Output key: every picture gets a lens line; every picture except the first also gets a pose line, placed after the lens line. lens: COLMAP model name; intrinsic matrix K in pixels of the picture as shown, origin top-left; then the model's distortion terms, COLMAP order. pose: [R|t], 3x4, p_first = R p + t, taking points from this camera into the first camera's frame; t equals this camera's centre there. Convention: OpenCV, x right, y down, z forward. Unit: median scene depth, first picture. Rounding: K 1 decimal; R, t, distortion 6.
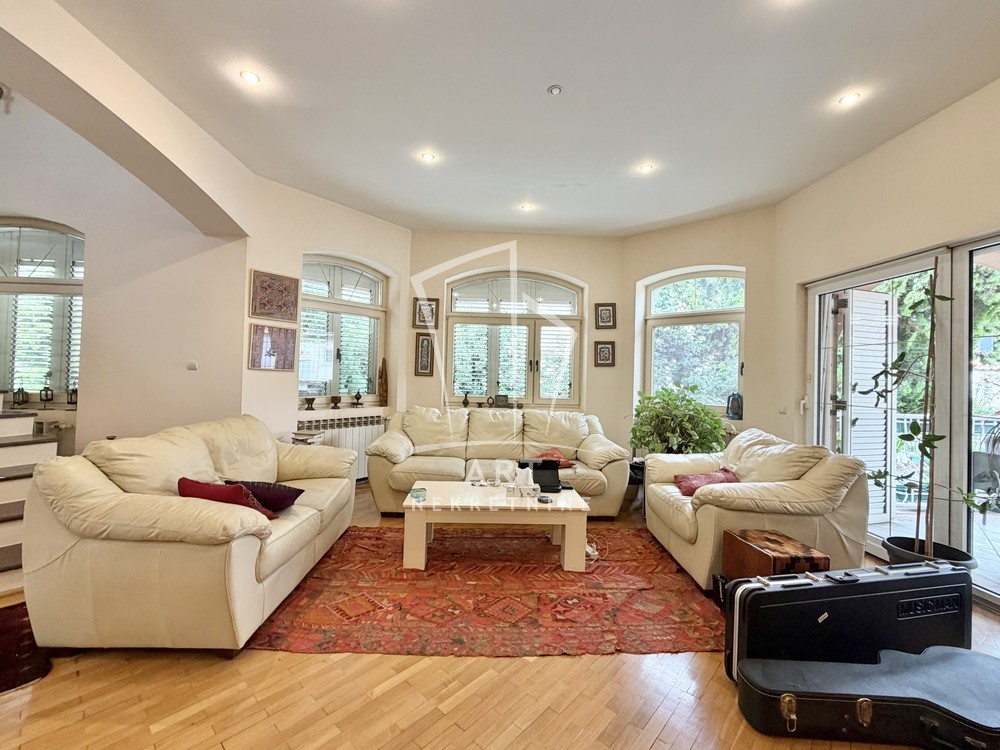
lens RADIAL K [[396.1, 0, 494.3], [0, 396.1, 370.3], [0, 0, 1]] dist [-0.001551, -0.000124]
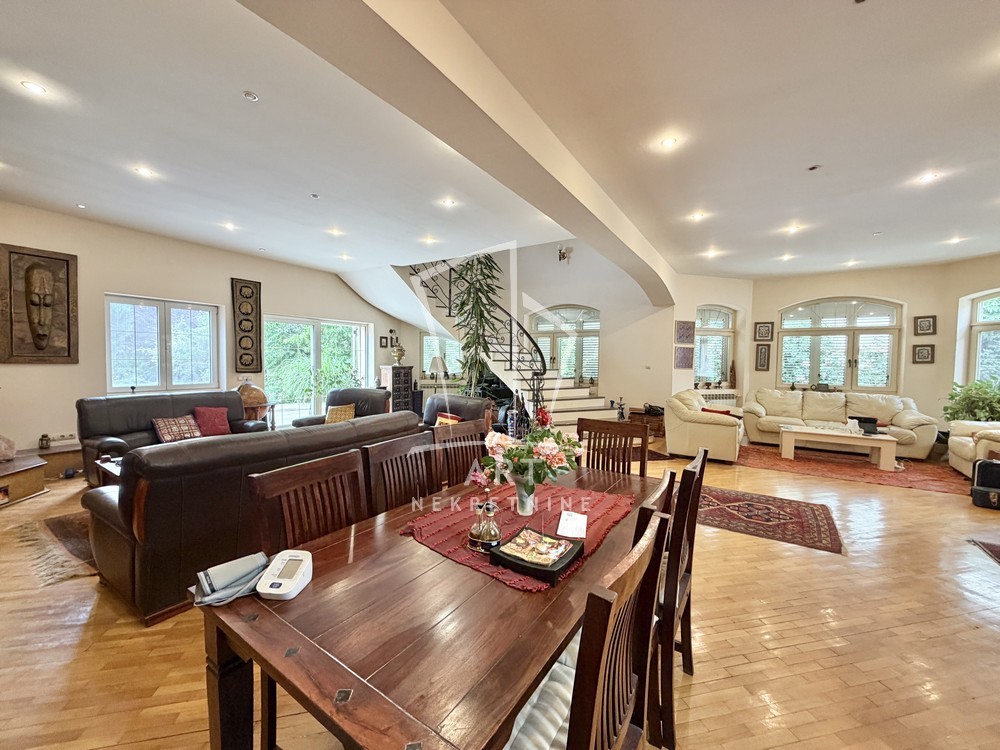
lens RADIAL K [[396.1, 0, 494.7], [0, 396.1, 376.3], [0, 0, 1]] dist [-0.001551, -0.000124]
pose [[0.824859, 0.006569, -0.565300, -0.165829], [0.015103, 0.999320, 0.033650, -0.033970], [0.565137, -0.036294, 0.824199, -0.949006]]
